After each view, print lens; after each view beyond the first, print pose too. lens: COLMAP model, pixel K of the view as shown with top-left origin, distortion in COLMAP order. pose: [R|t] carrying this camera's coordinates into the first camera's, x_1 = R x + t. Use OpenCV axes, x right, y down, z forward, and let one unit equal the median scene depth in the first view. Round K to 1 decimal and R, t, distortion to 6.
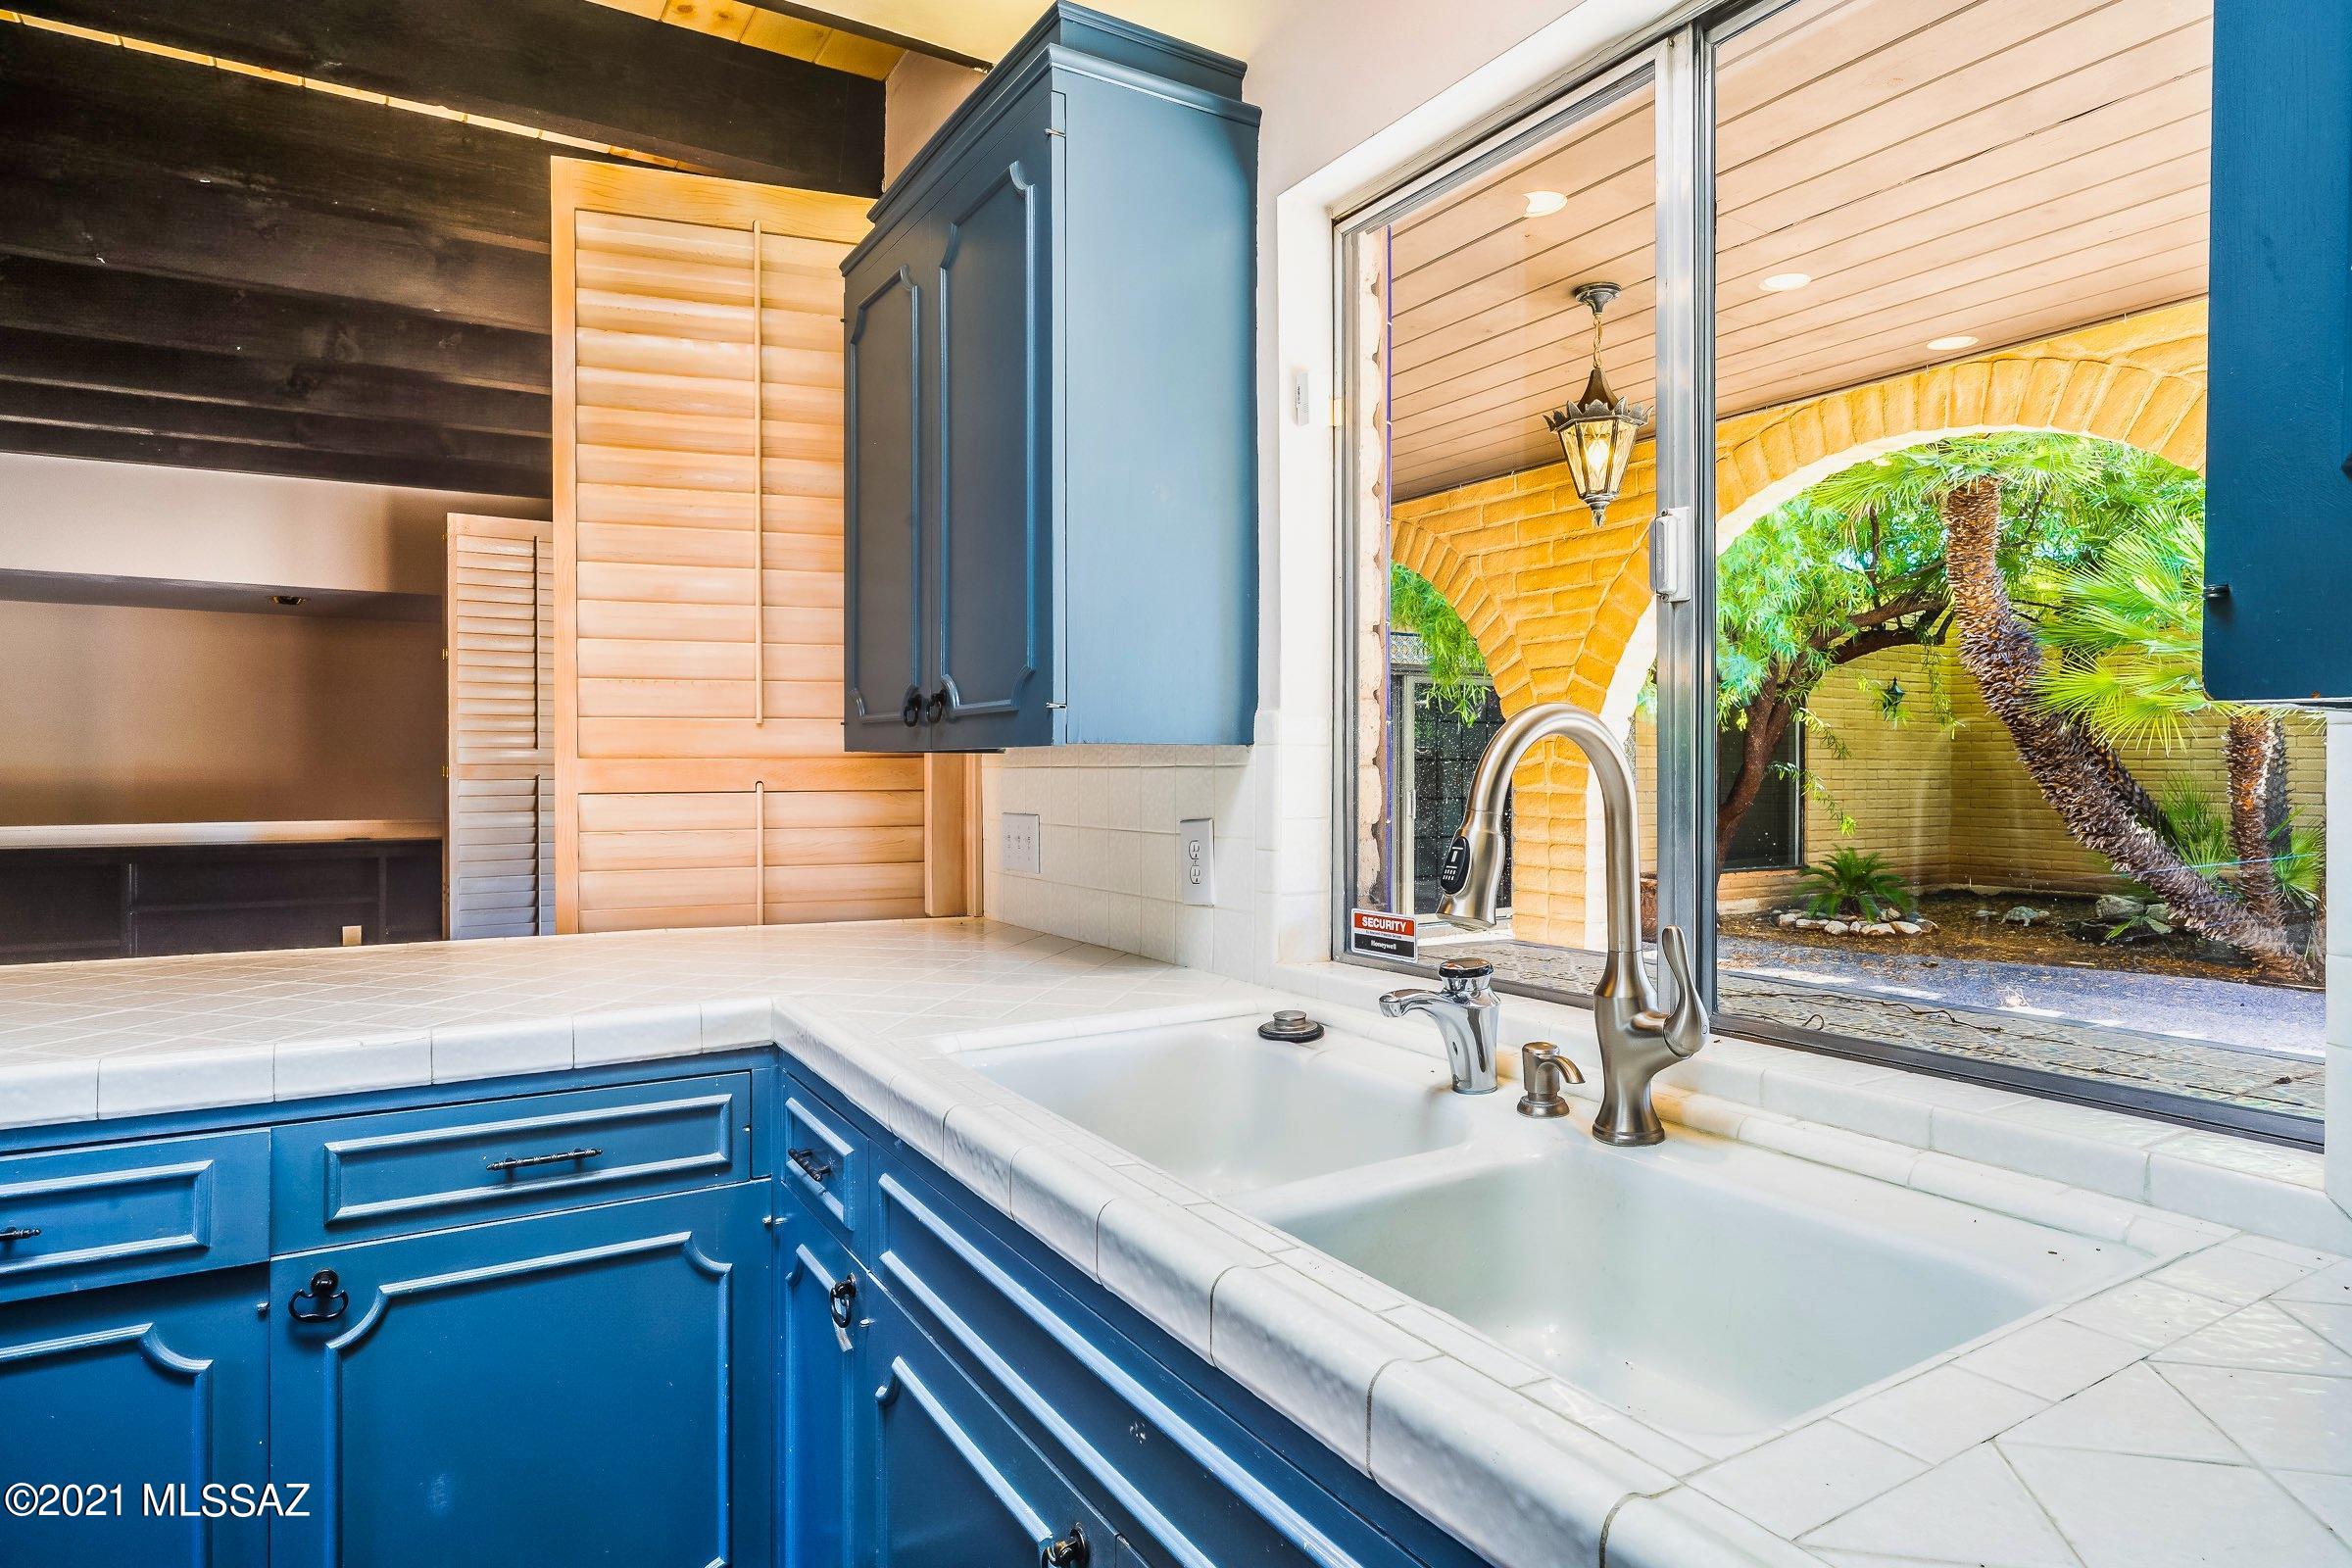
lens RADIAL K [[1323.9, 0, 1176.0], [0, 1323.9, 784.0], [0, 0, 1]] dist [0.000365, -0.000003]
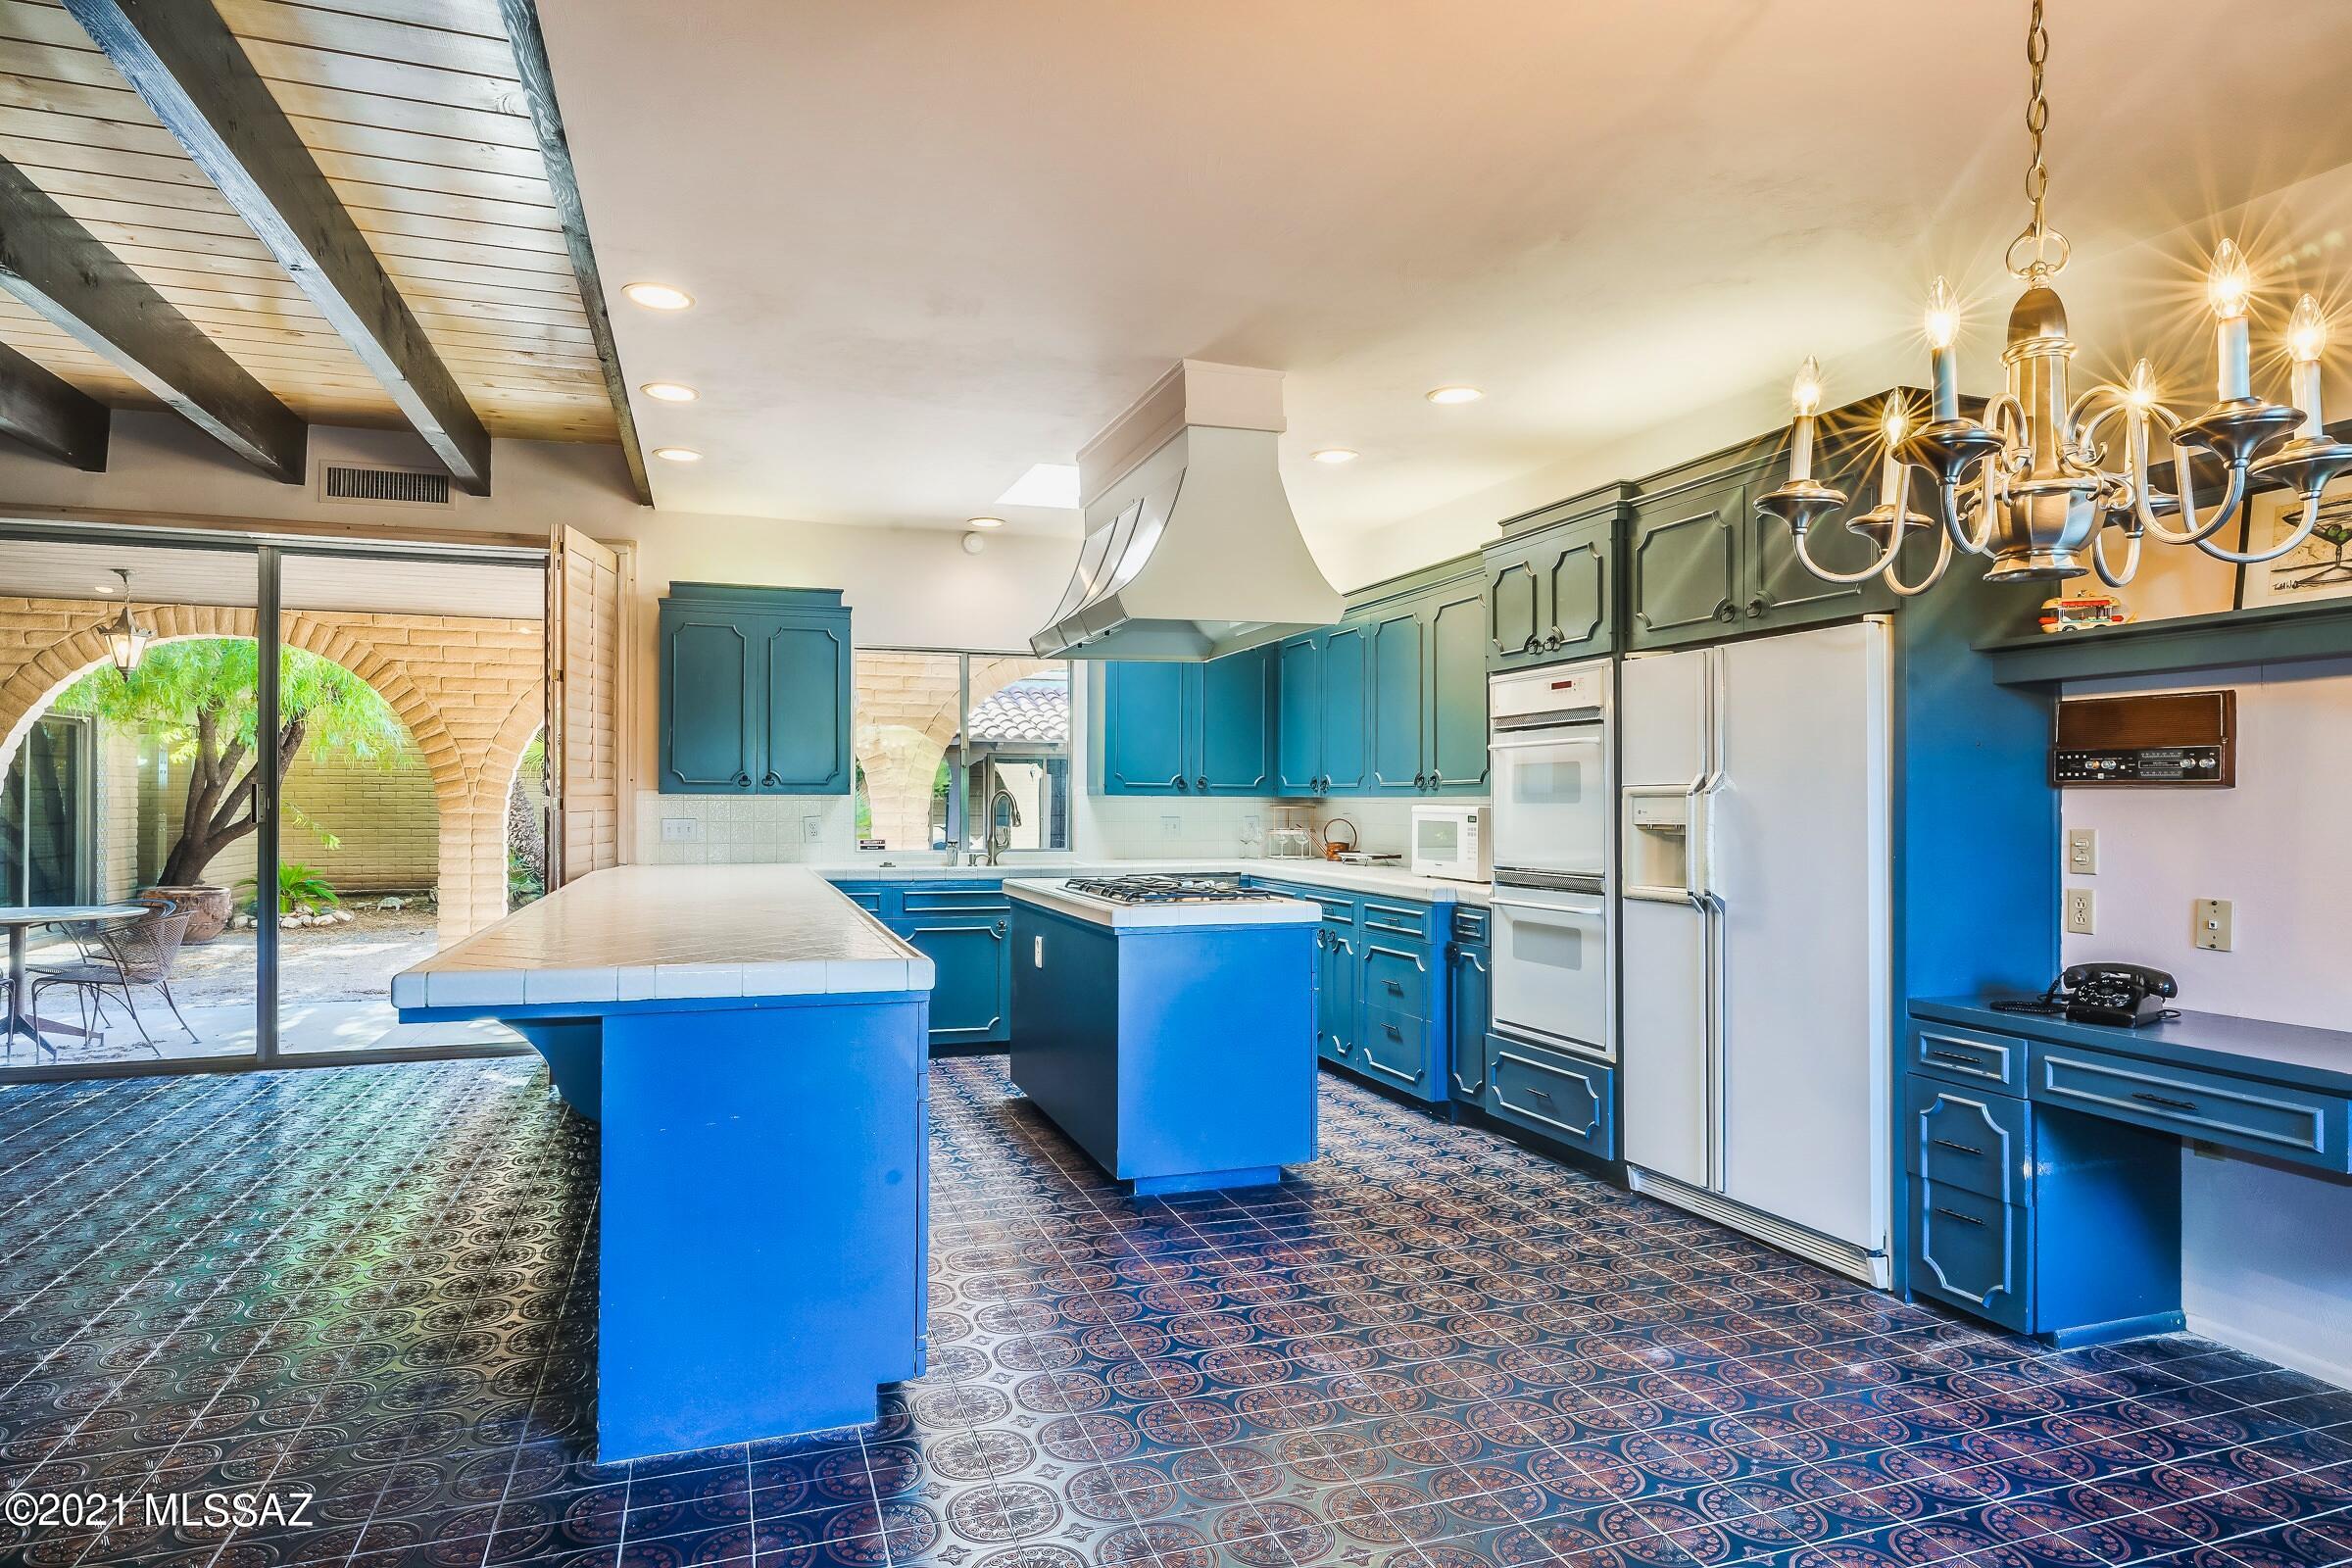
lens RADIAL K [[1266.1, 0, 1176.0], [0, 1266.1, 784.0], [0, 0, 1]] dist [0.001628, 0.000634]
pose [[0.189803, 0.009634, 0.981775, -1.131220], [0.011489, 0.999862, -0.012033, -0.000792], [-0.981755, 0.013563, 0.189666, -0.176853]]
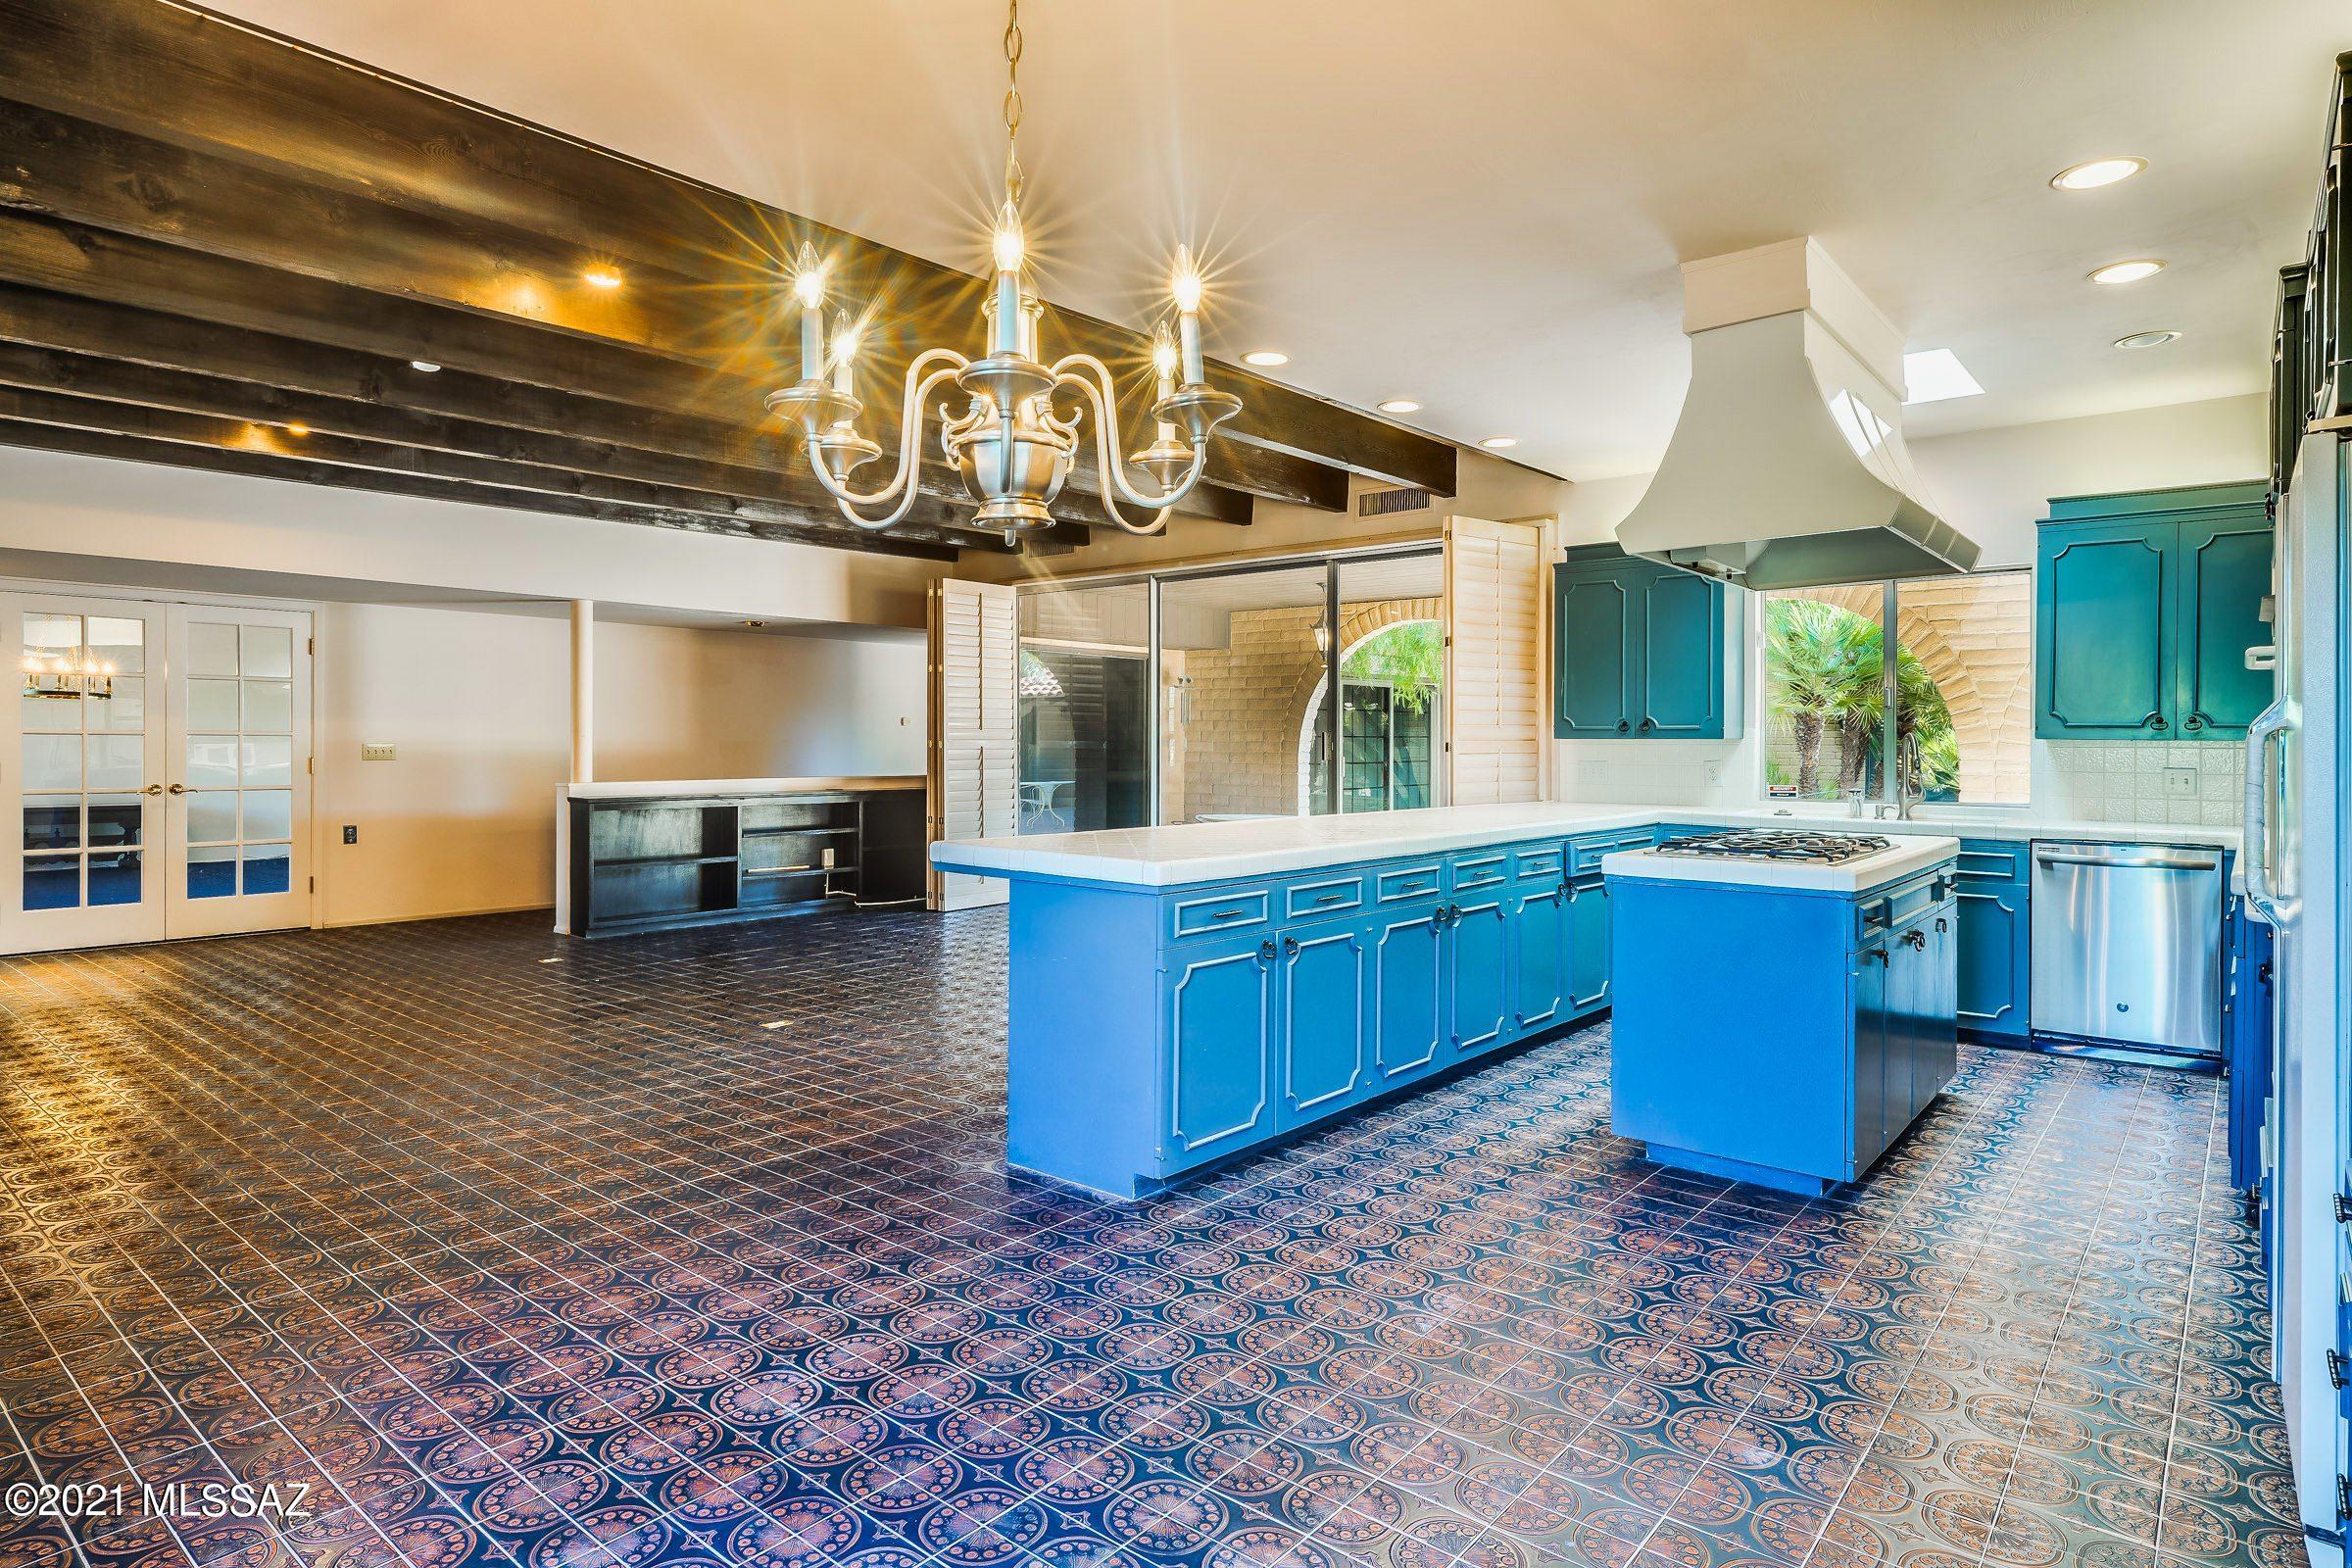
lens RADIAL K [[1311.8, 0, 1253.1], [0, 1311.8, 741.8], [0, 0, 1]] dist [-0.002689, 0.000173]
pose [[0.928324, 0.000561, 0.371772, -0.877184], [0.004015, 0.999925, -0.011534, 0.006201], [-0.371751, 0.012200, 0.928252, -0.613540]]
